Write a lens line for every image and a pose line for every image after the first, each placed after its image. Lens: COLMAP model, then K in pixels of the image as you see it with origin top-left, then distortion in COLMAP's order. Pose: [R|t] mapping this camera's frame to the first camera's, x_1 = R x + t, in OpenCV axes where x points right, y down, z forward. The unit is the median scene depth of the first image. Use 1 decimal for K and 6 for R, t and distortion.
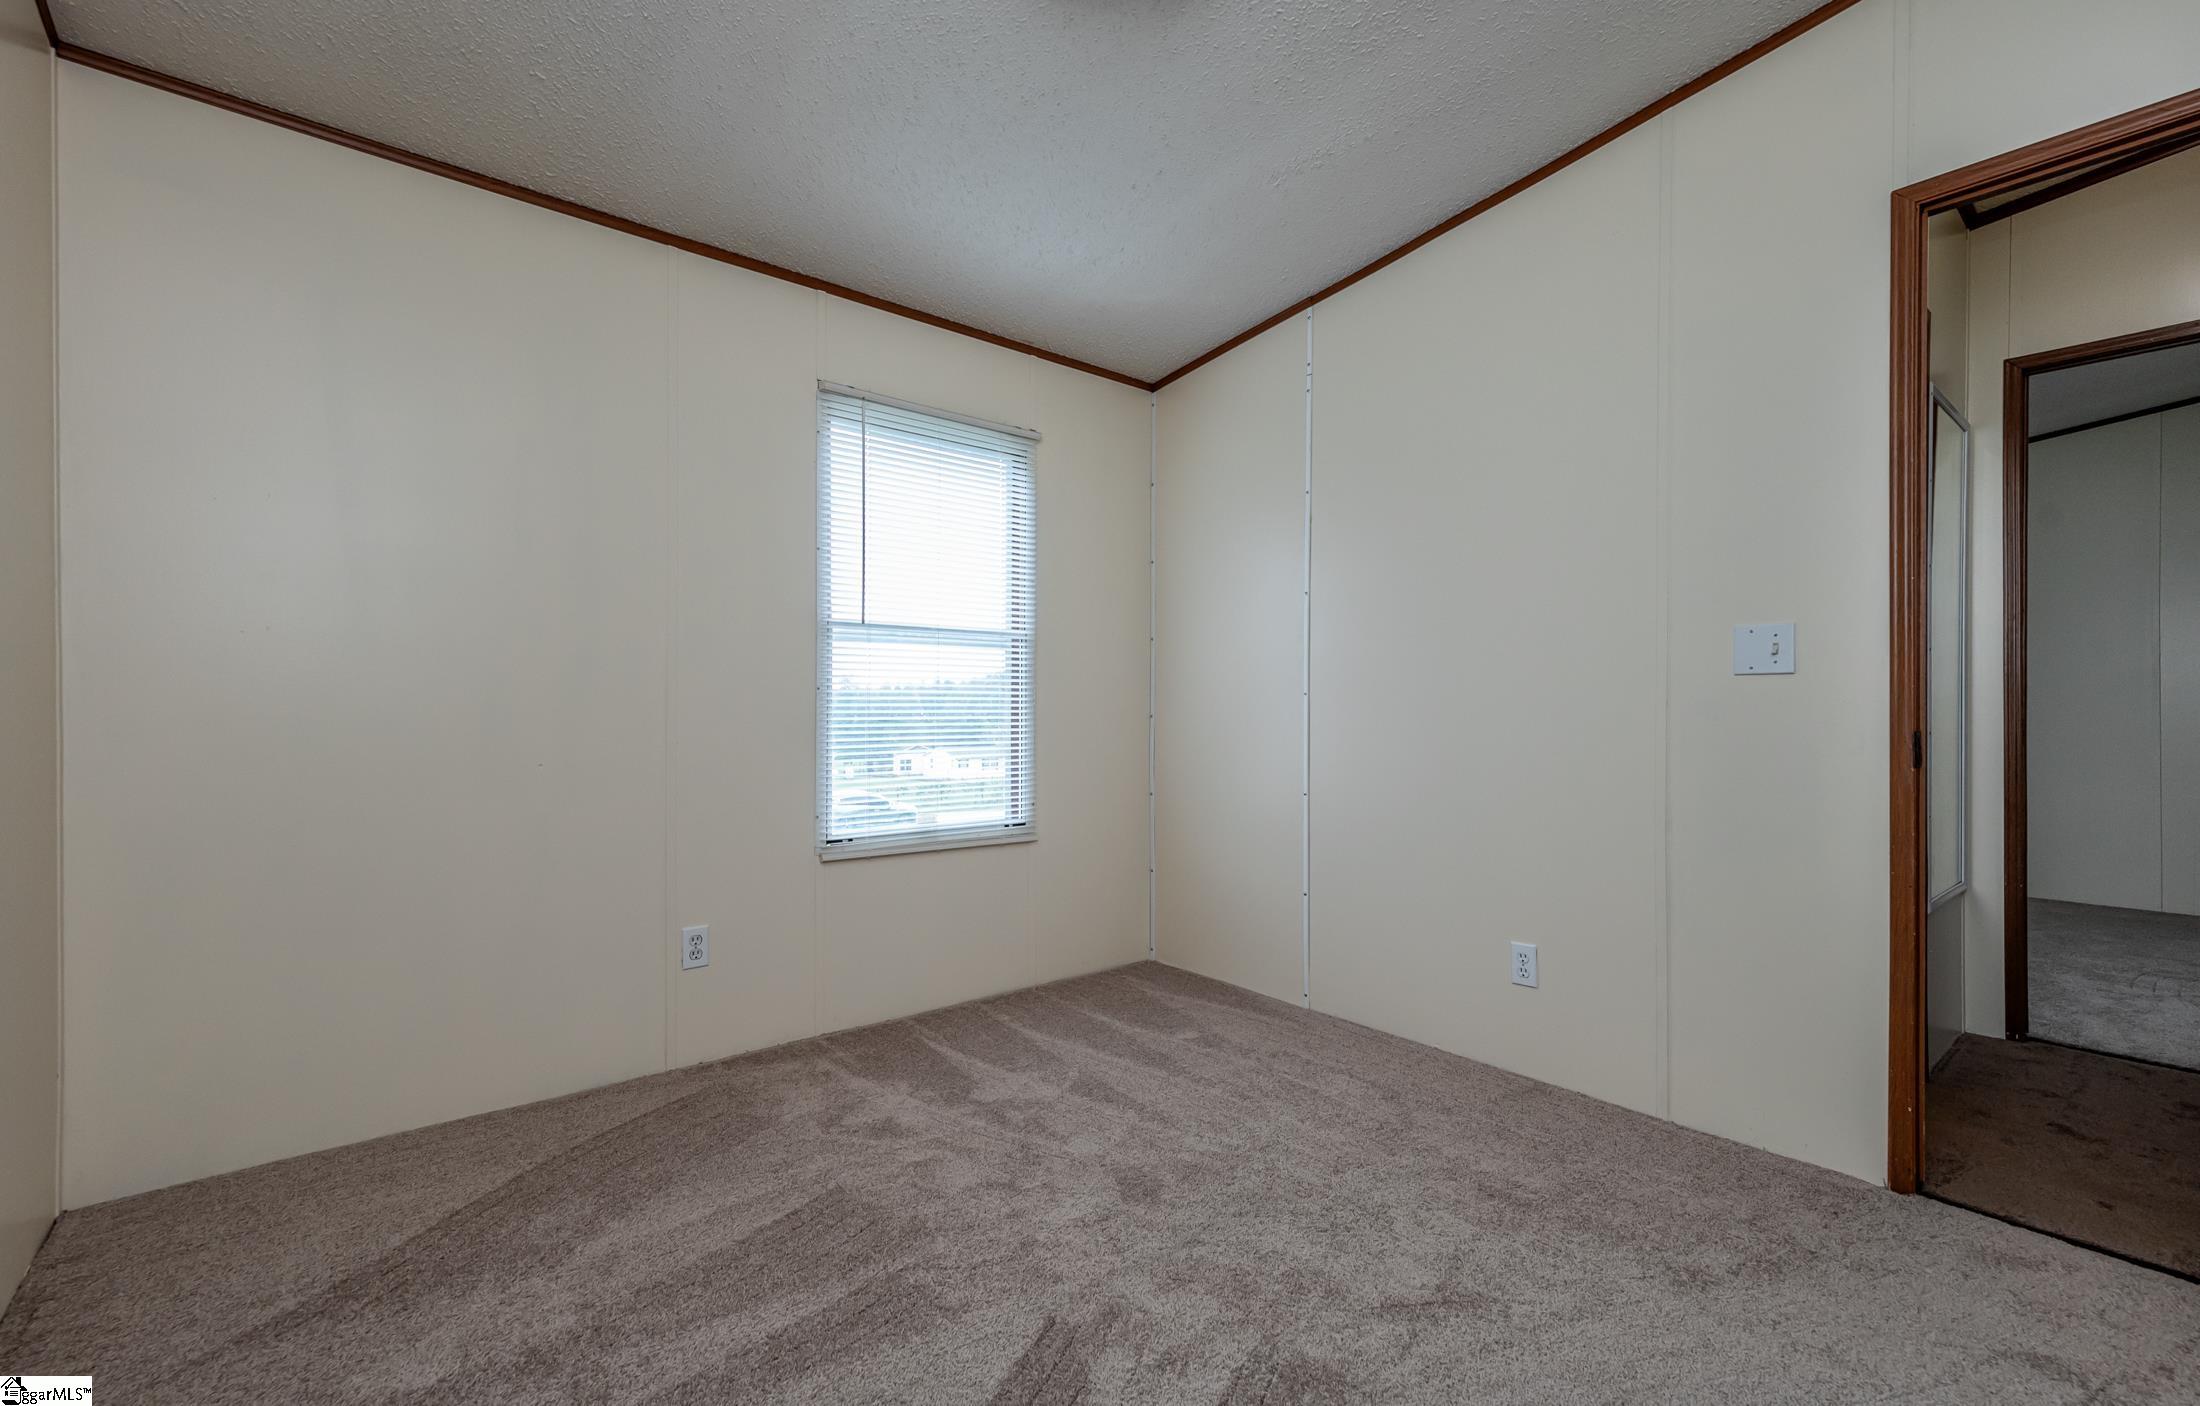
lens RADIAL K [[899.1, 0, 1100.0], [0, 899.1, 703.0], [0, 0, 1]] dist [0.002569, 0.000247]
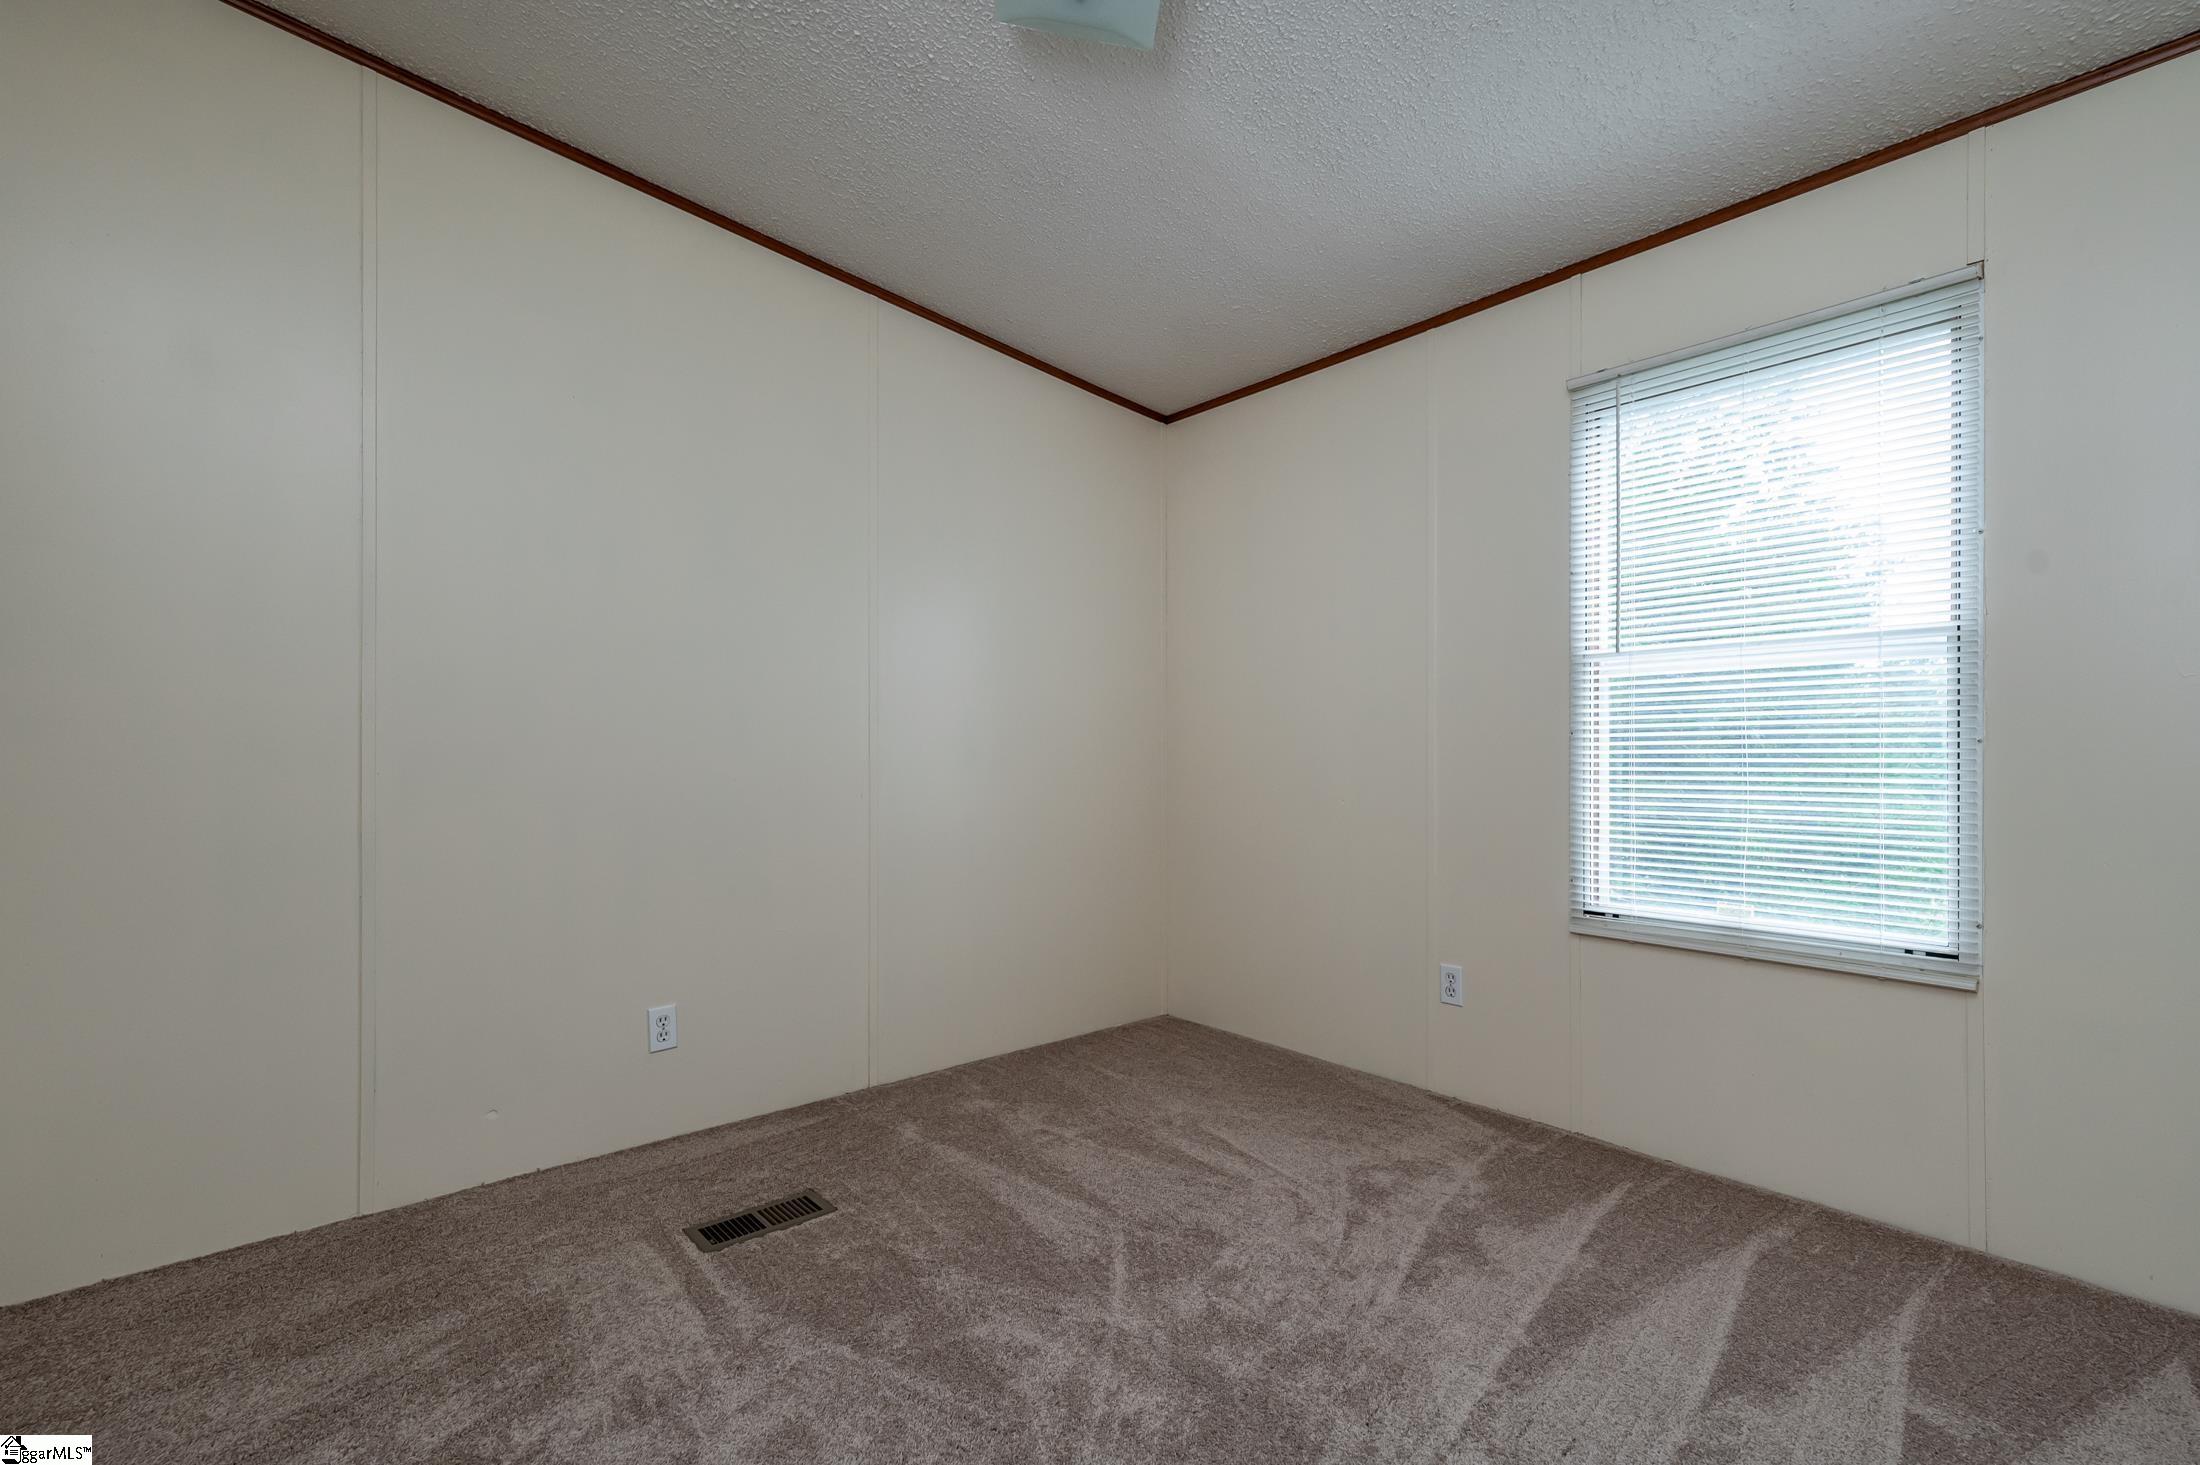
lens RADIAL K [[969.9, 0, 1094.8], [0, 969.9, 741.1], [0, 0, 1]] dist [0.004483, 0.000087]
pose [[0.031177, -0.013100, -0.999428, 0.600185], [0.007091, 0.999892, -0.012884, 0.000265], [0.999489, -0.006686, 0.031267, 0.497616]]
